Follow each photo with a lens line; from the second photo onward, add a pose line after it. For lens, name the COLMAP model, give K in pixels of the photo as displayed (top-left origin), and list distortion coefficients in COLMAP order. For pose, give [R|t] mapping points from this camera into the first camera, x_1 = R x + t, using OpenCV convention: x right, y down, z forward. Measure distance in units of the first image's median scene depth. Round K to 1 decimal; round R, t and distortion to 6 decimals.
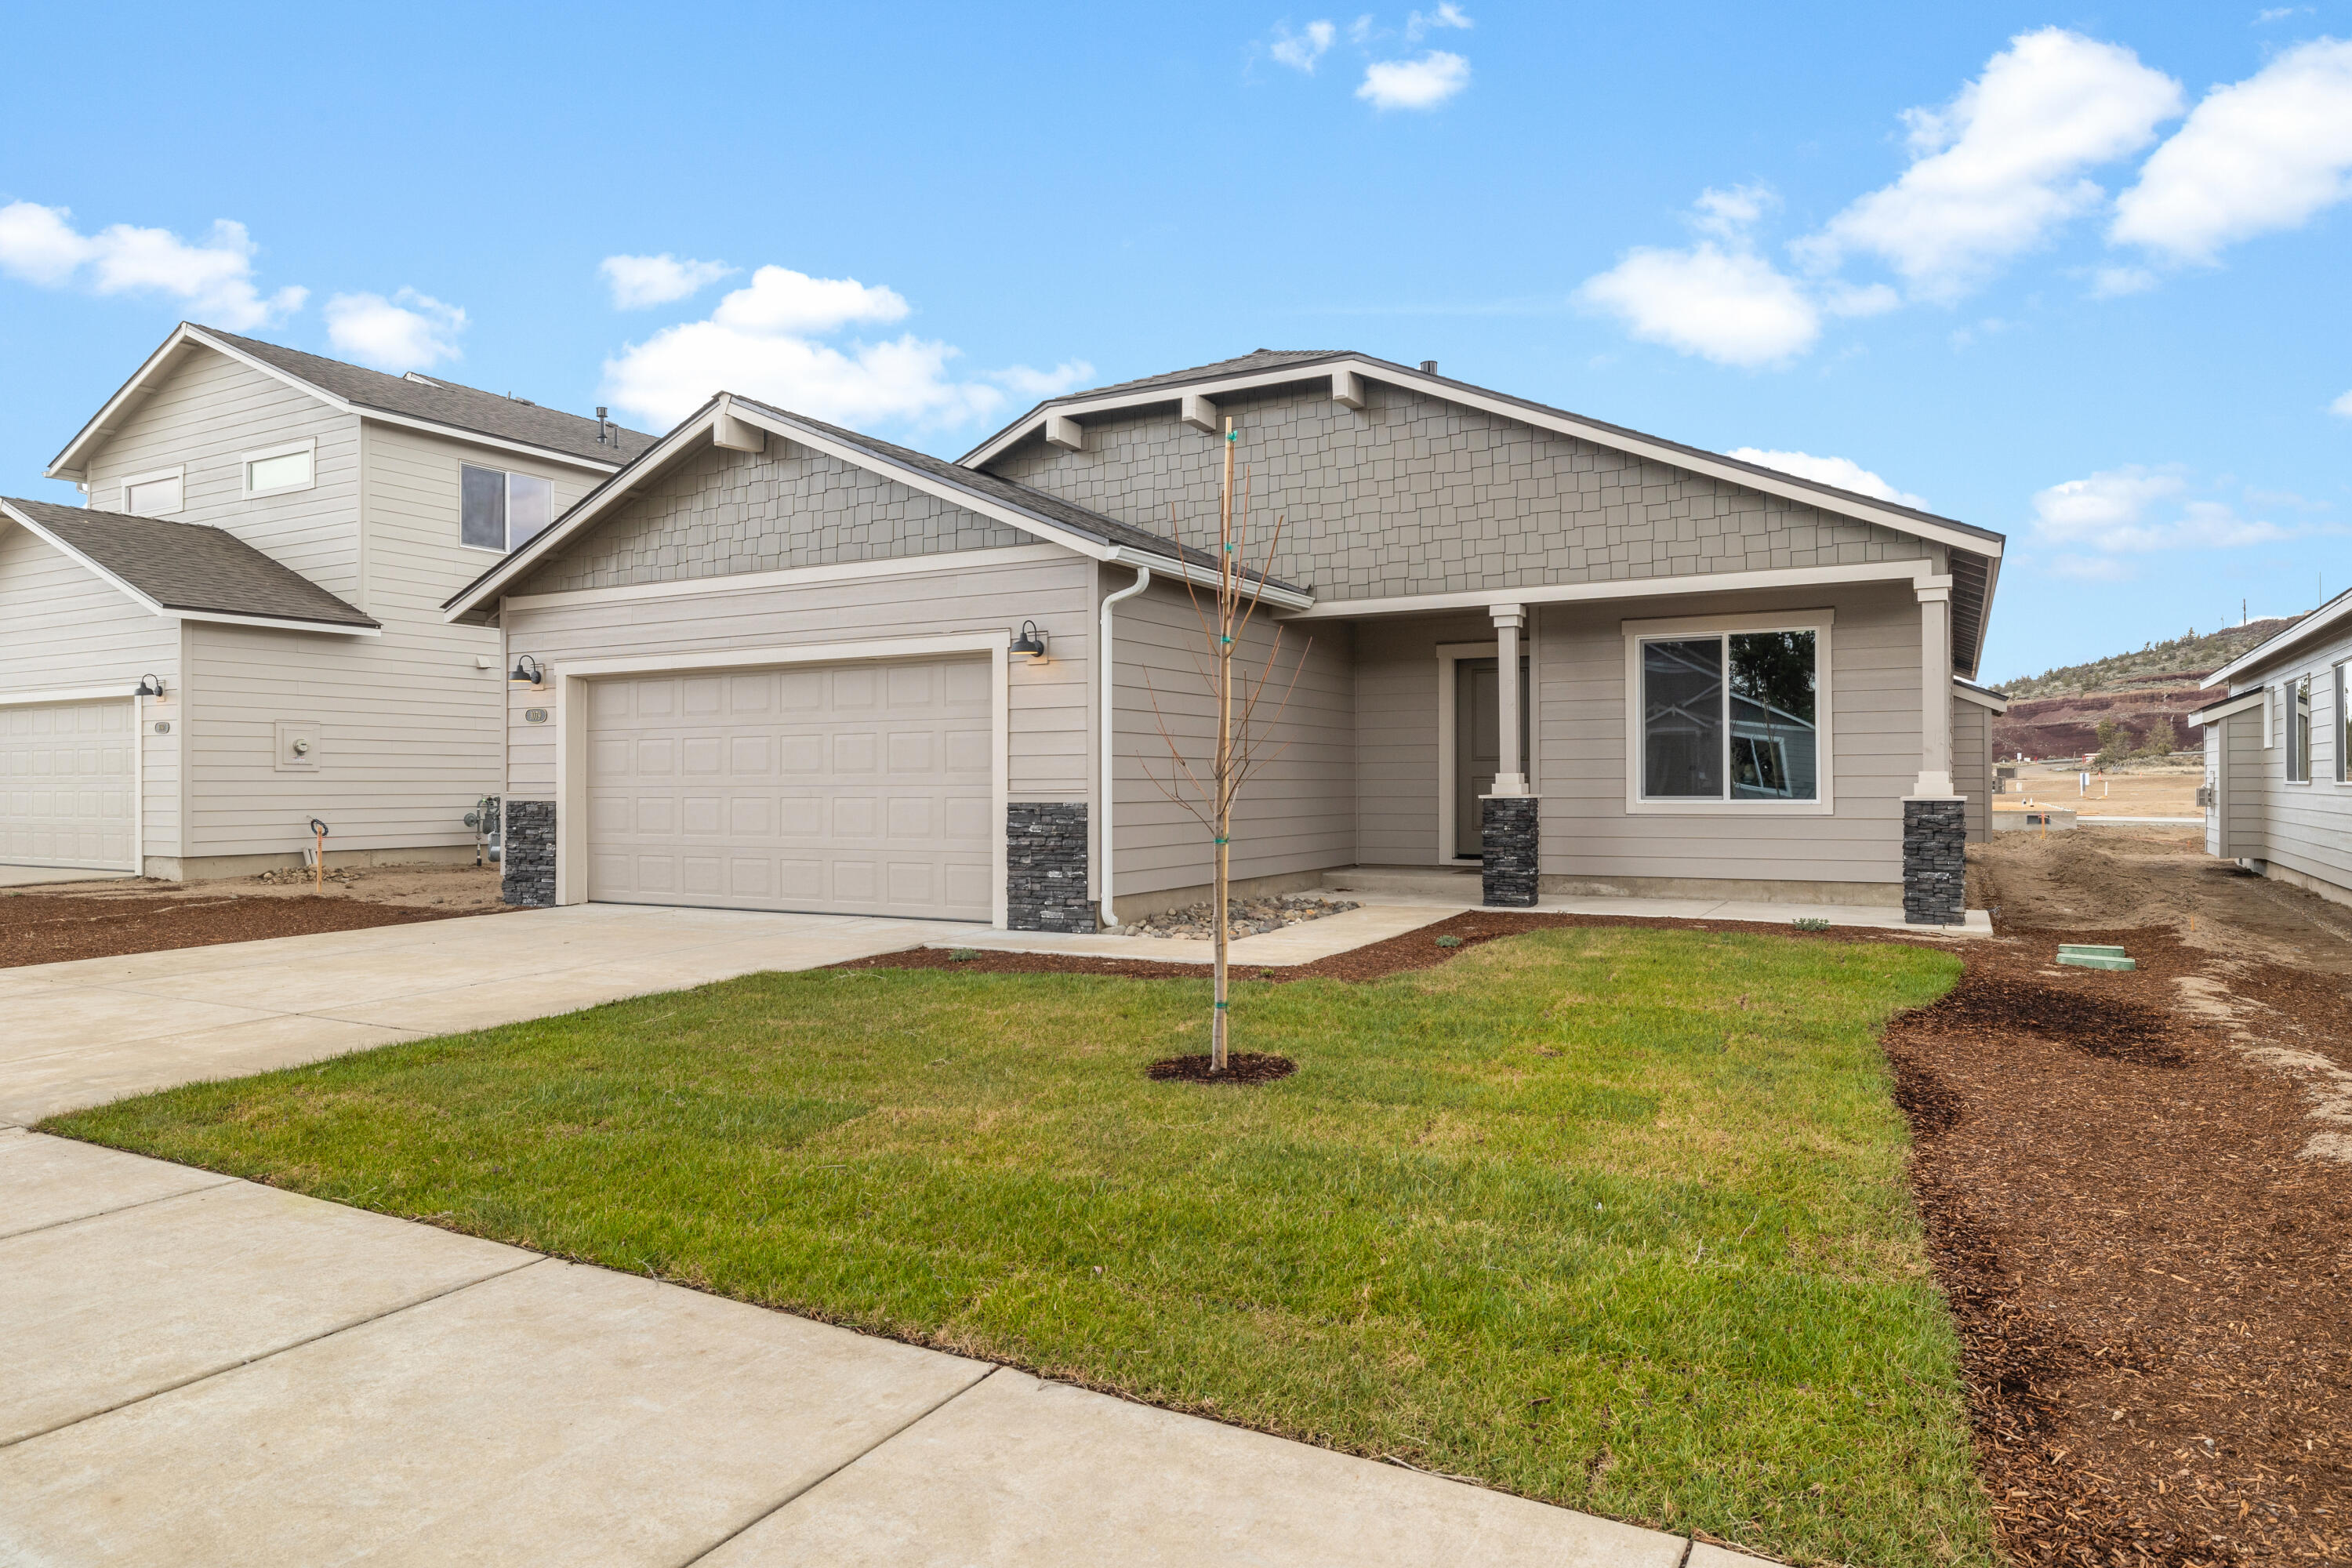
lens RADIAL K [[1488.9, 0, 1174.0], [0, 1488.9, 784.1], [0, 0, 1]] dist [-0.000906, -0.000242]
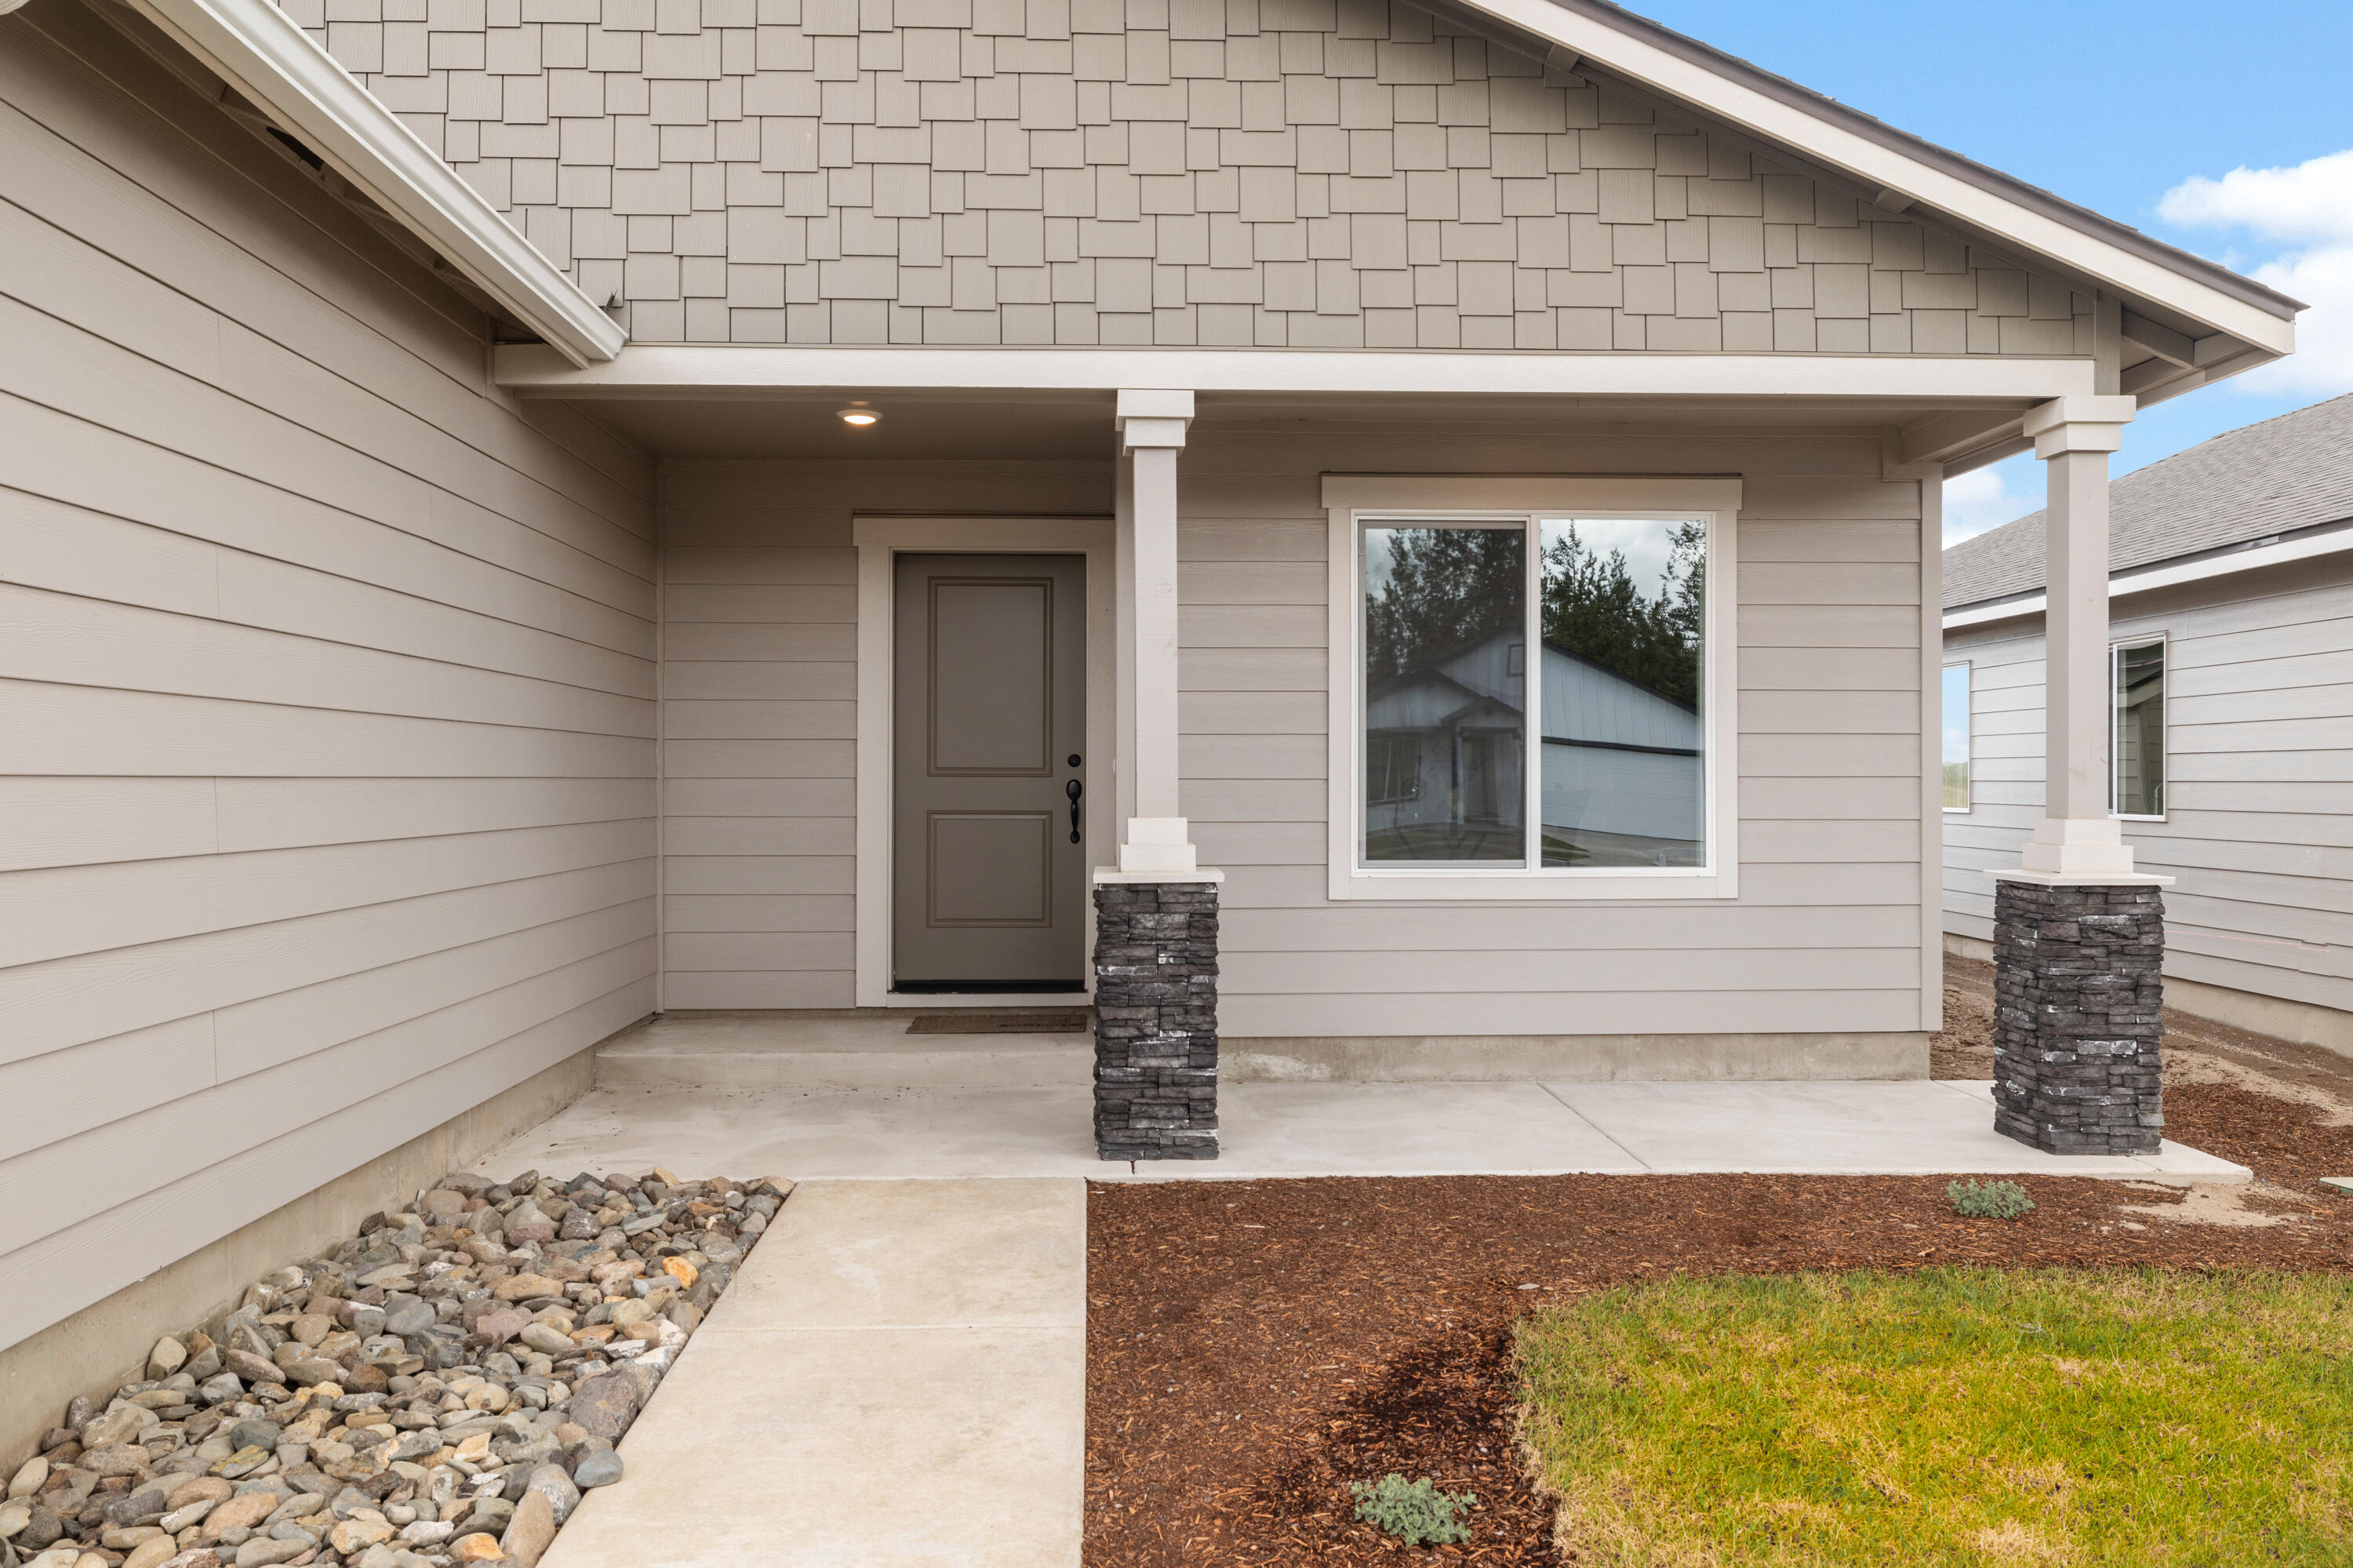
lens RADIAL K [[1688.9, 0, 1170.2], [0, 1688.9, 784.2], [0, 0, 1]] dist [-0.005842, -0.000817]
pose [[0.854973, 0.001271, 0.518670, -0.005668], [-0.003367, 0.999990, 0.003098, -0.017844], [-0.518661, -0.004395, 0.854969, 0.611610]]
